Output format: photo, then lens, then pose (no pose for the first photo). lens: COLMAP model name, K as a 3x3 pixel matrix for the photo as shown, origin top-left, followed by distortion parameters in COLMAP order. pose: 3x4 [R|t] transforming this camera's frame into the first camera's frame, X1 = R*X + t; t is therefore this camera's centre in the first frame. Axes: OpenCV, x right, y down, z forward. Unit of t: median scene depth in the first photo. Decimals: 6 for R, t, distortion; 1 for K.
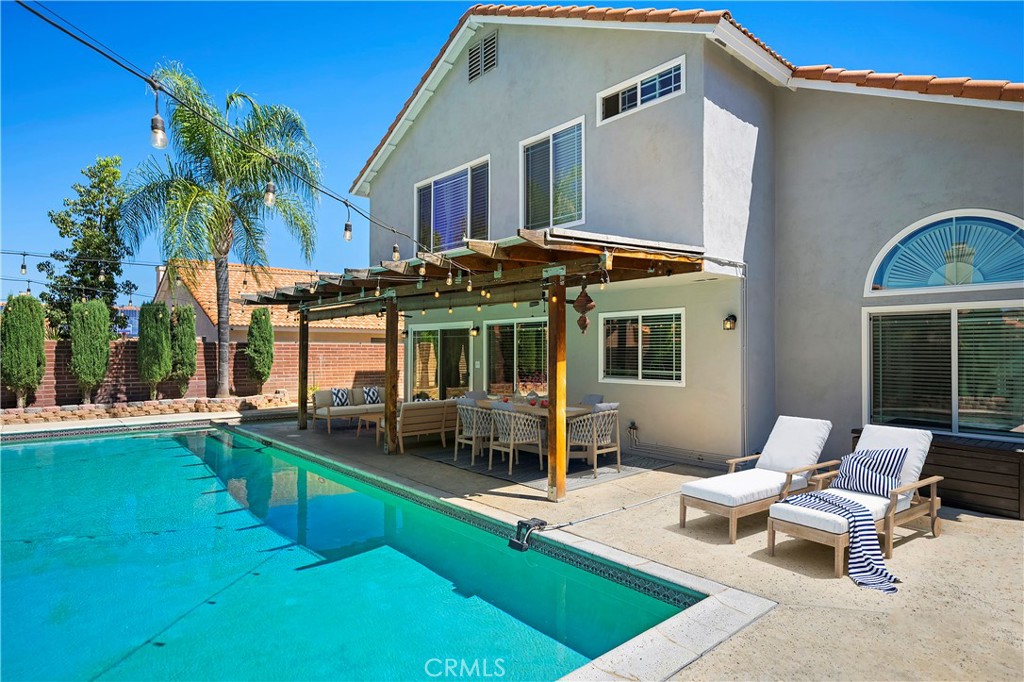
lens RADIAL K [[562.6, 0, 514.7], [0, 562.6, 342.6], [0, 0, 1]] dist [0.005072, -0.000305]
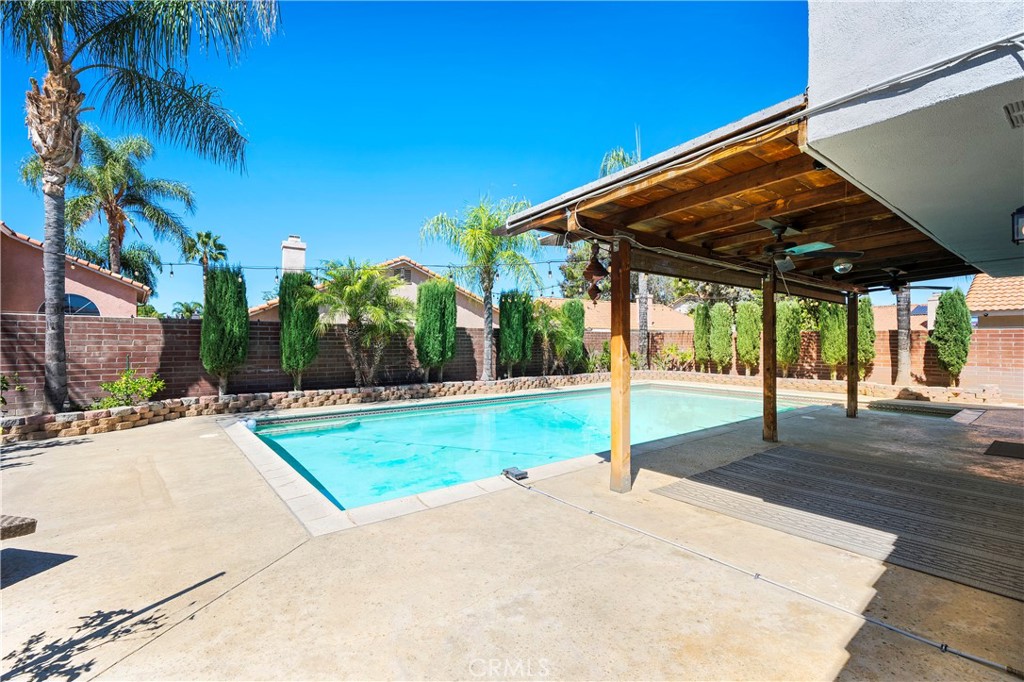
lens RADIAL K [[452.6, 0, 505.2], [0, 452.6, 335.9], [0, 0, 1]] dist [-0.003026, -0.001201]
pose [[-0.057152, -0.015175, -0.998250, 0.538832], [0.008742, 0.999839, -0.015700, 0.028525], [0.998327, -0.009624, -0.057010, 0.569533]]
